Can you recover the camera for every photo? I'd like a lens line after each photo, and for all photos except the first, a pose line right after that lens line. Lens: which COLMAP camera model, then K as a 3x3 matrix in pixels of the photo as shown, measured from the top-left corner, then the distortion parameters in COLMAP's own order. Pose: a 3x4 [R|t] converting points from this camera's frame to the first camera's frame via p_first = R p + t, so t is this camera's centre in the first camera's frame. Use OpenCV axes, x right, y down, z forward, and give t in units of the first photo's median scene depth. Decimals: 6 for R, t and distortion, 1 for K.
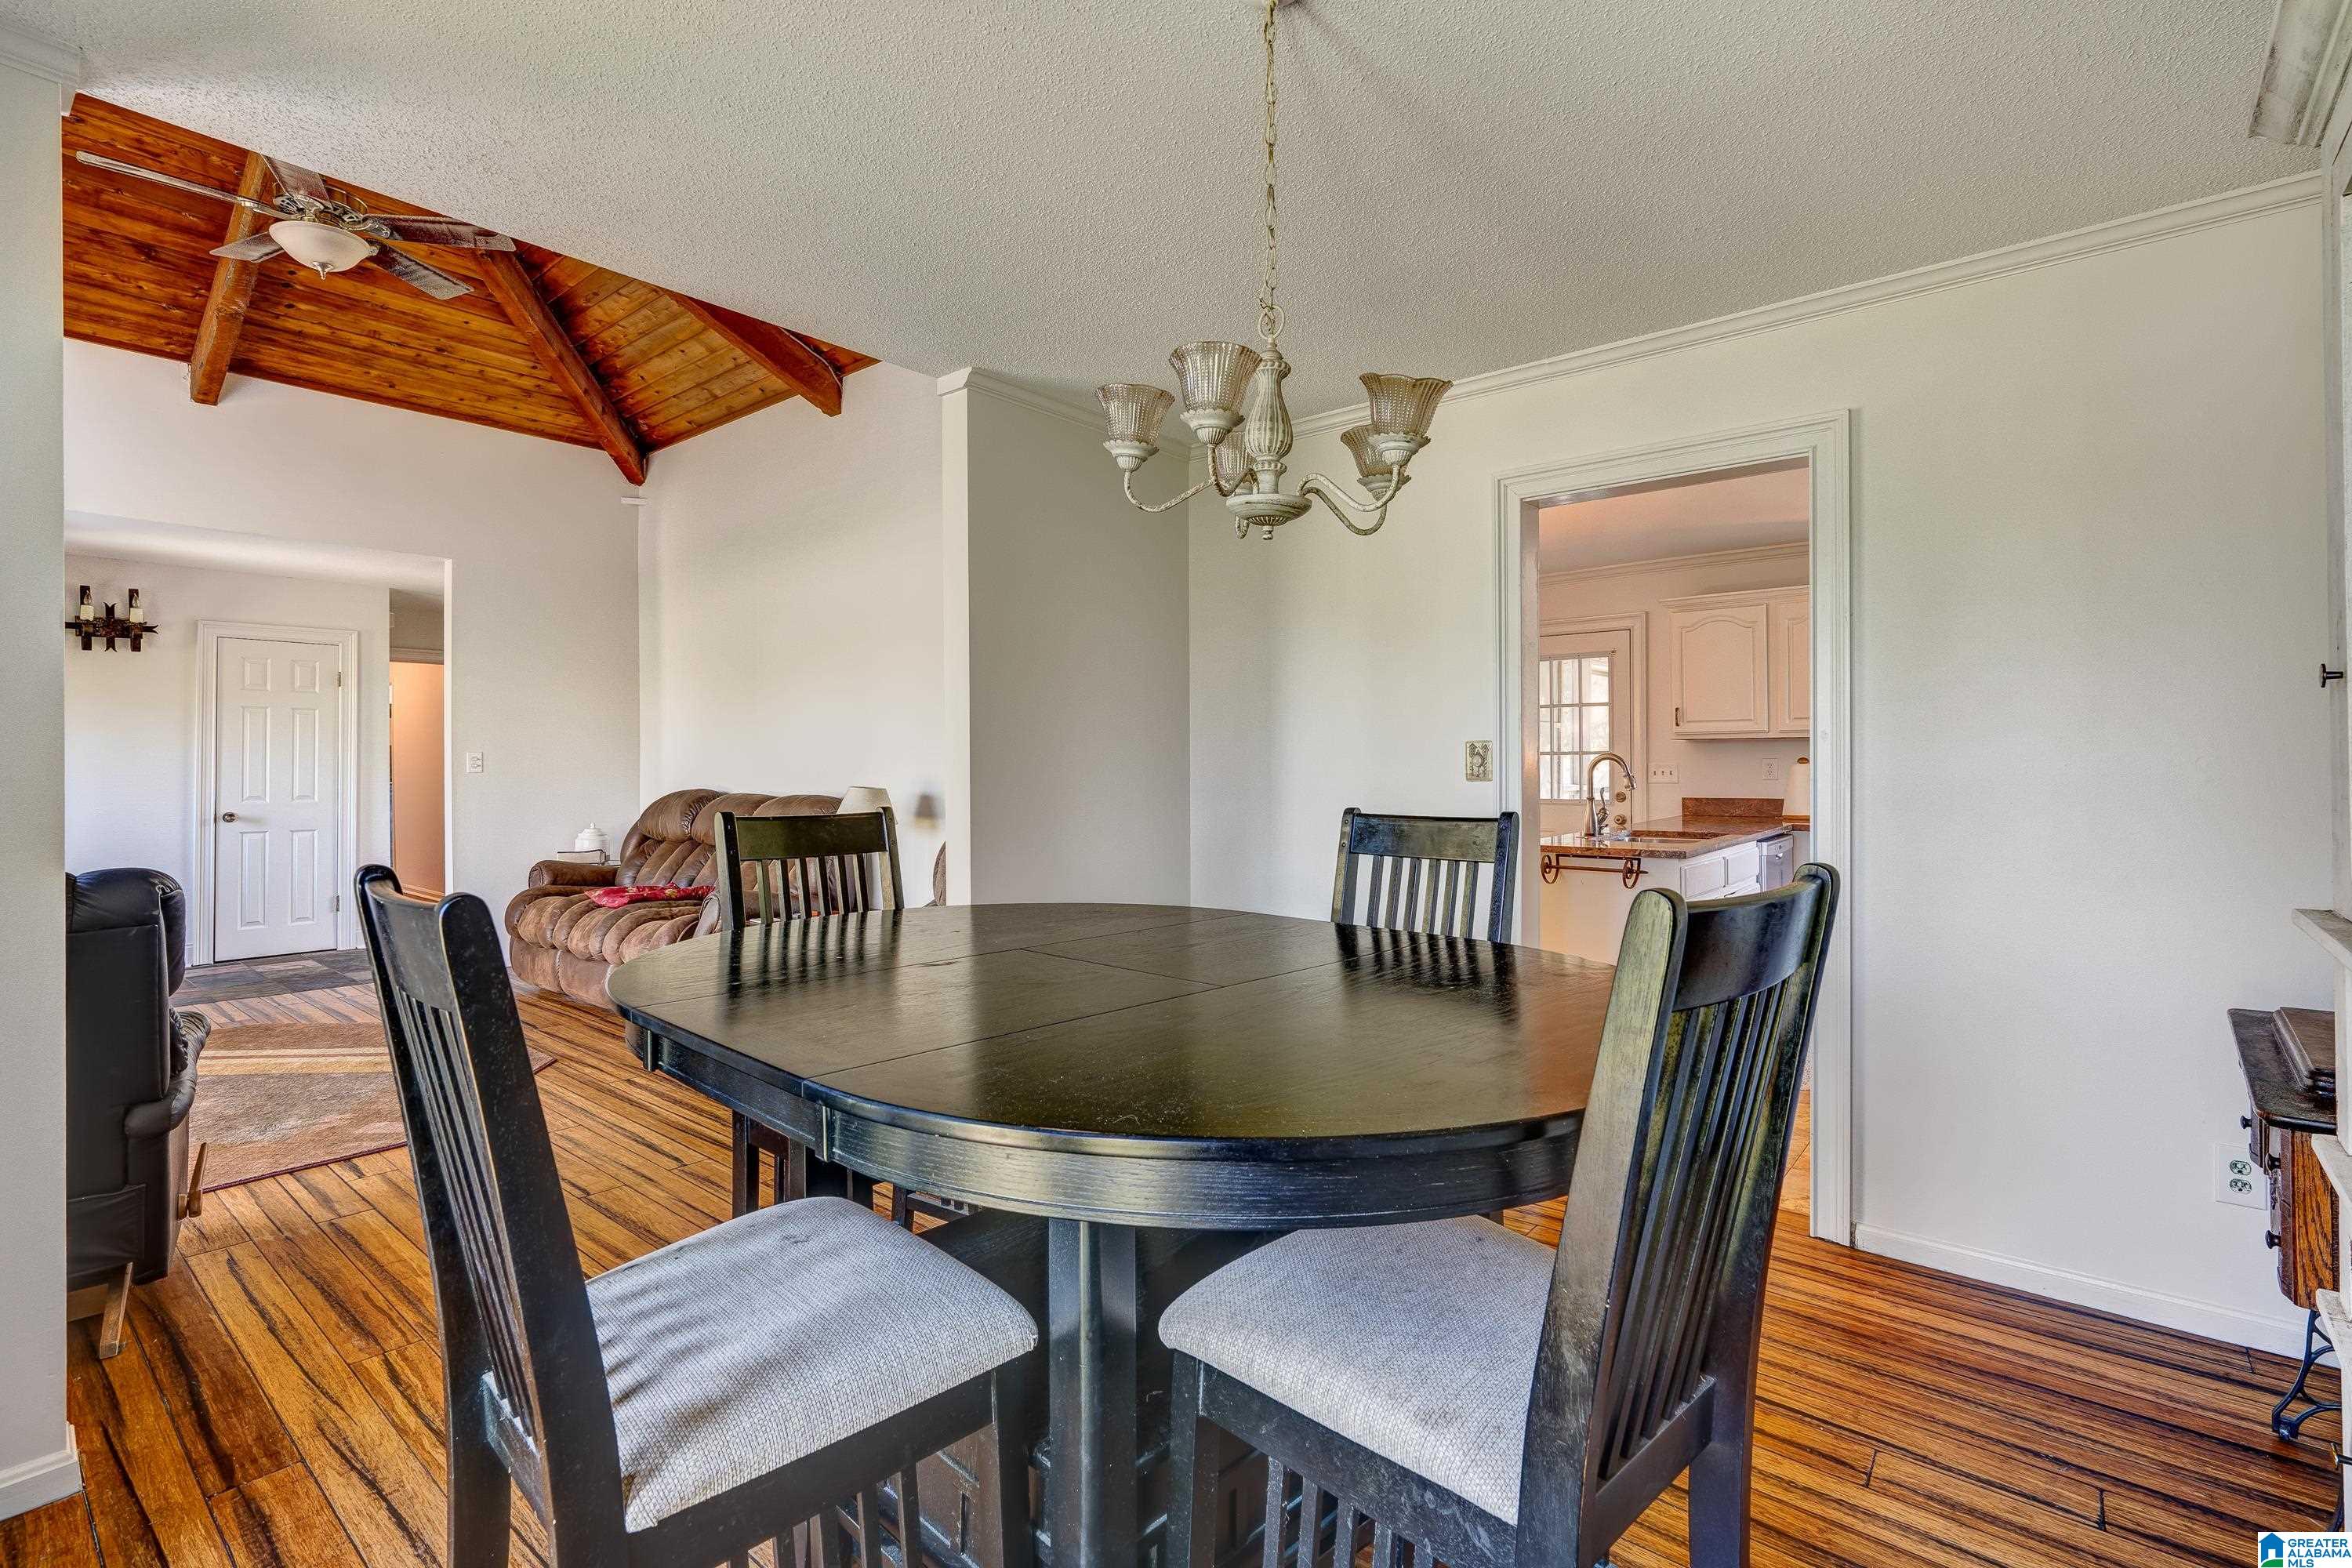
lens RADIAL K [[1067.2, 0, 1176.4], [0, 1067.2, 749.2], [0, 0, 1]] dist [-0.001285, 0.000165]
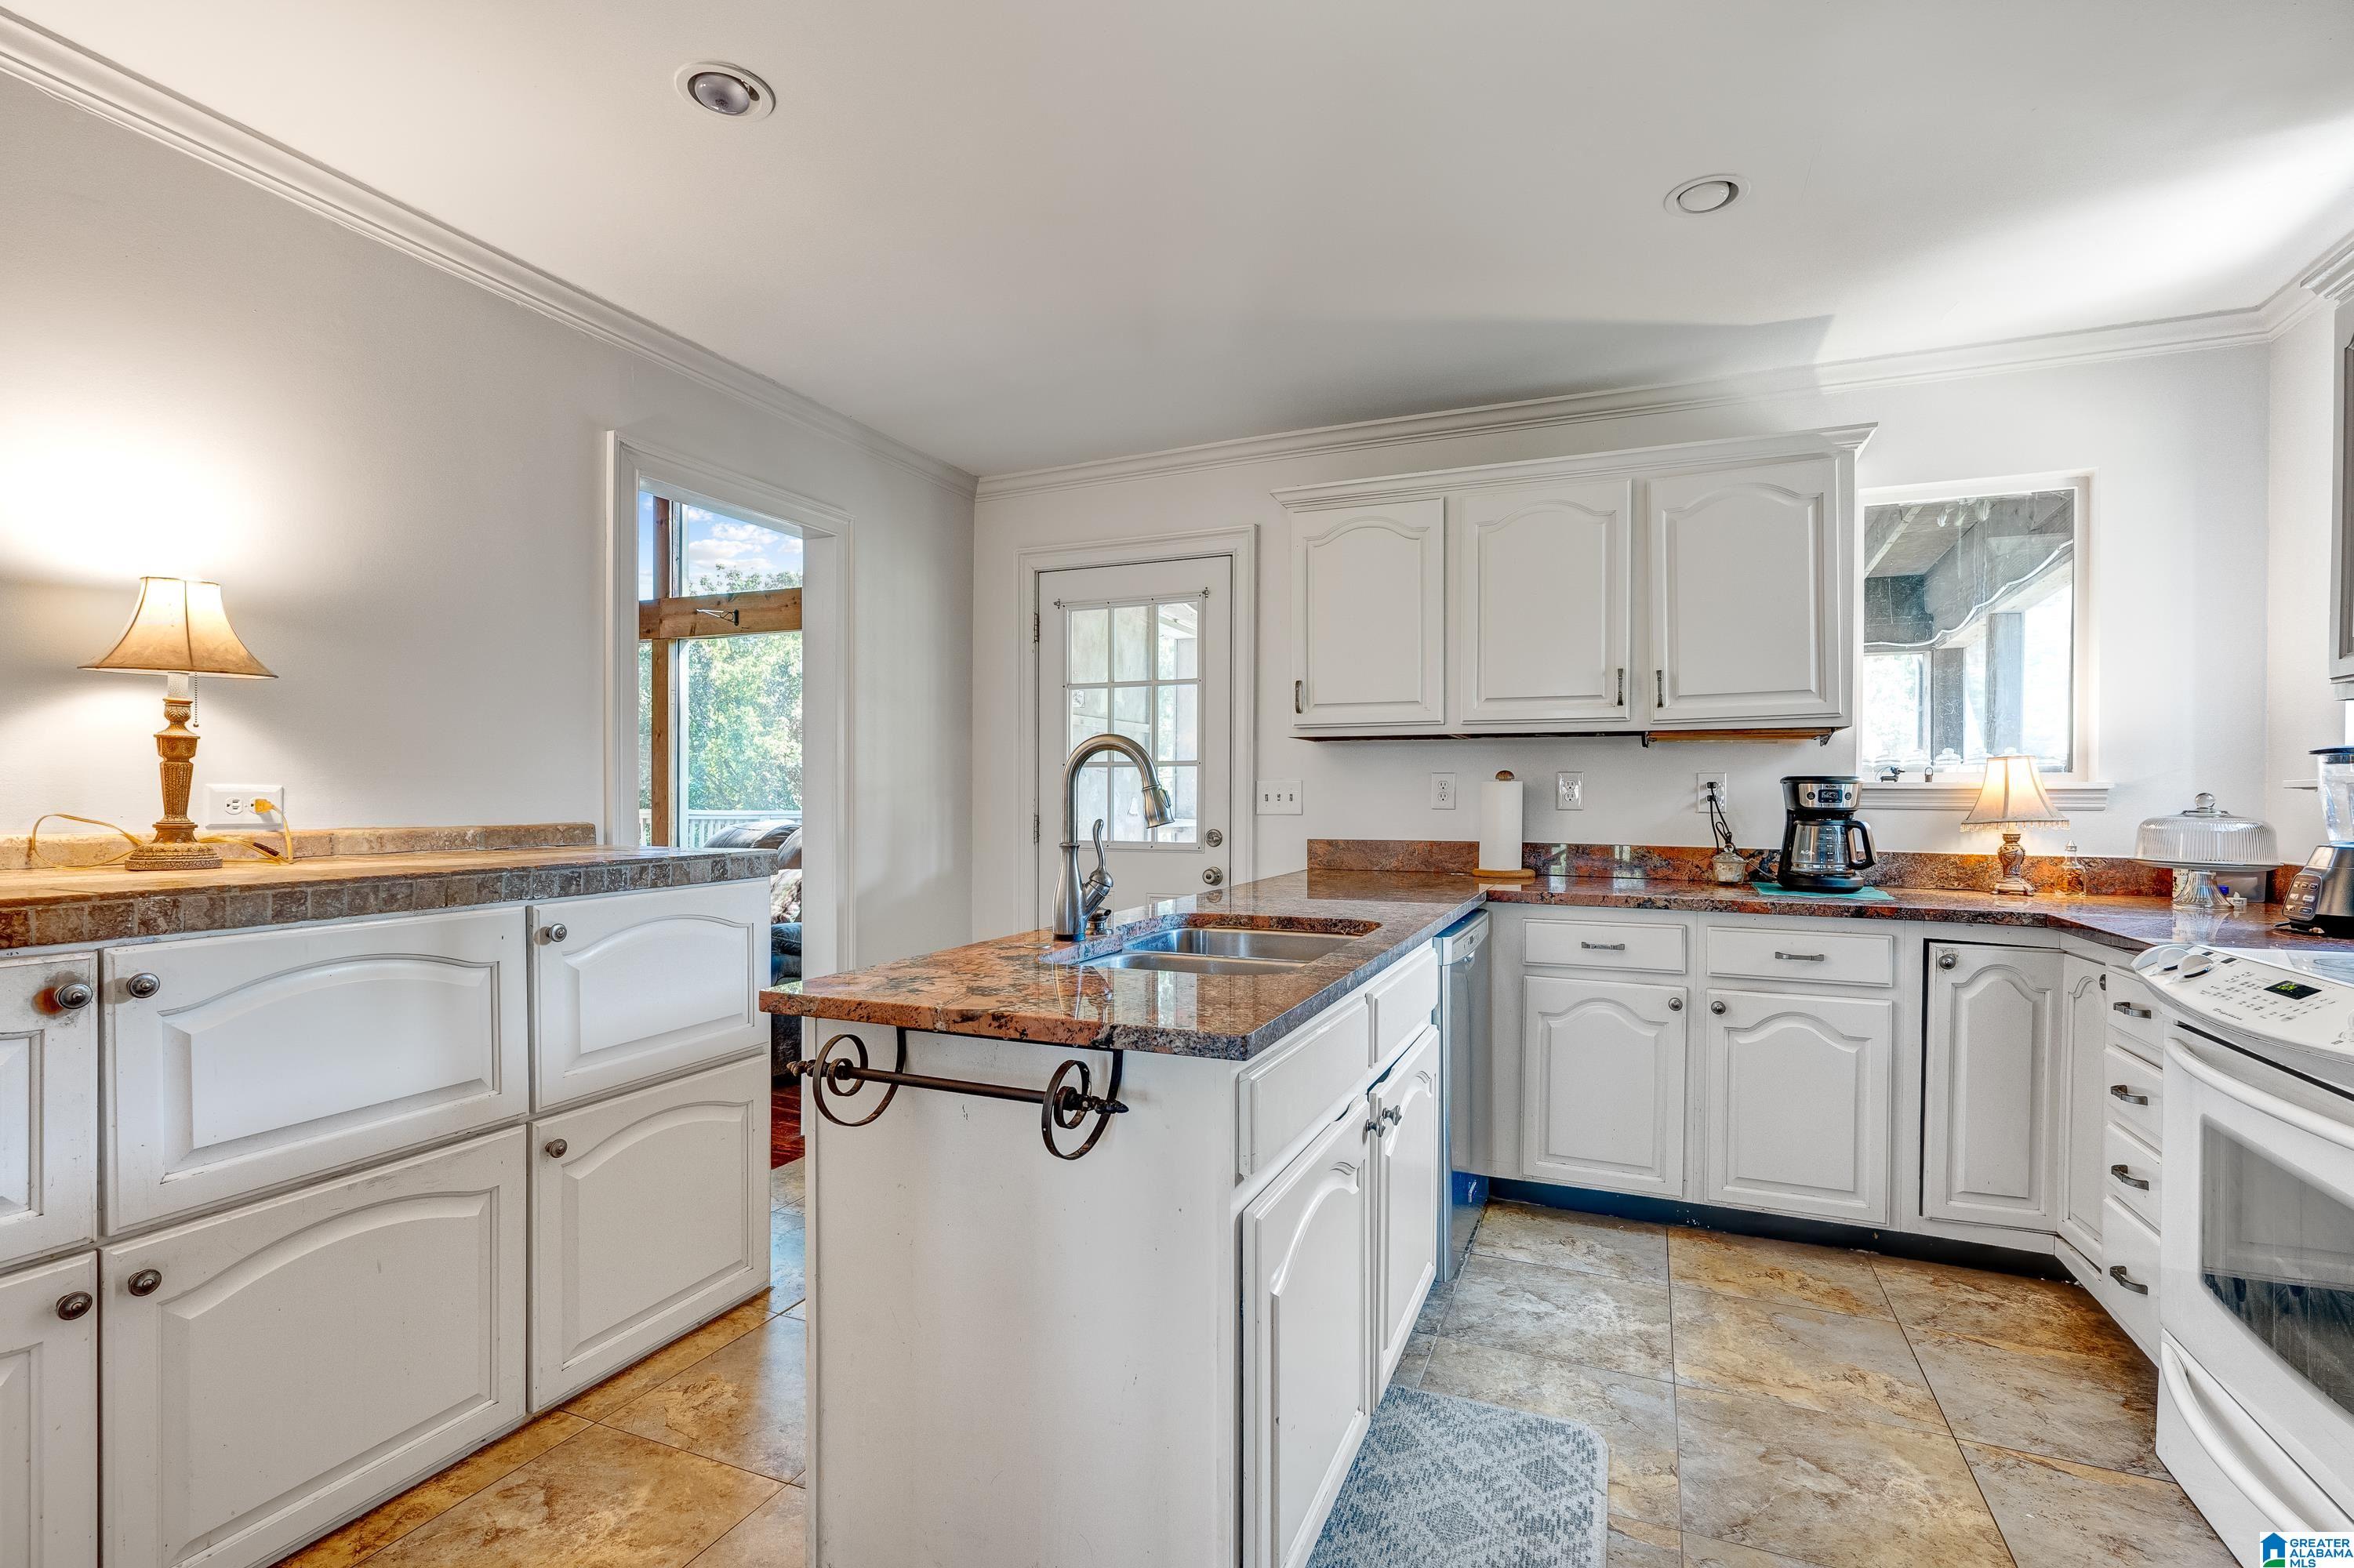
lens RADIAL K [[1062.7, 0, 1177.0], [0, 1062.7, 784.0], [0, 0, 1]] dist [-0.000244, 0.000112]
pose [[0.958167, 0.013085, 0.285912, 0.249281], [-0.012146, 0.999913, -0.005057, 0.019803], [-0.285953, 0.001373, 0.958243, 0.482779]]
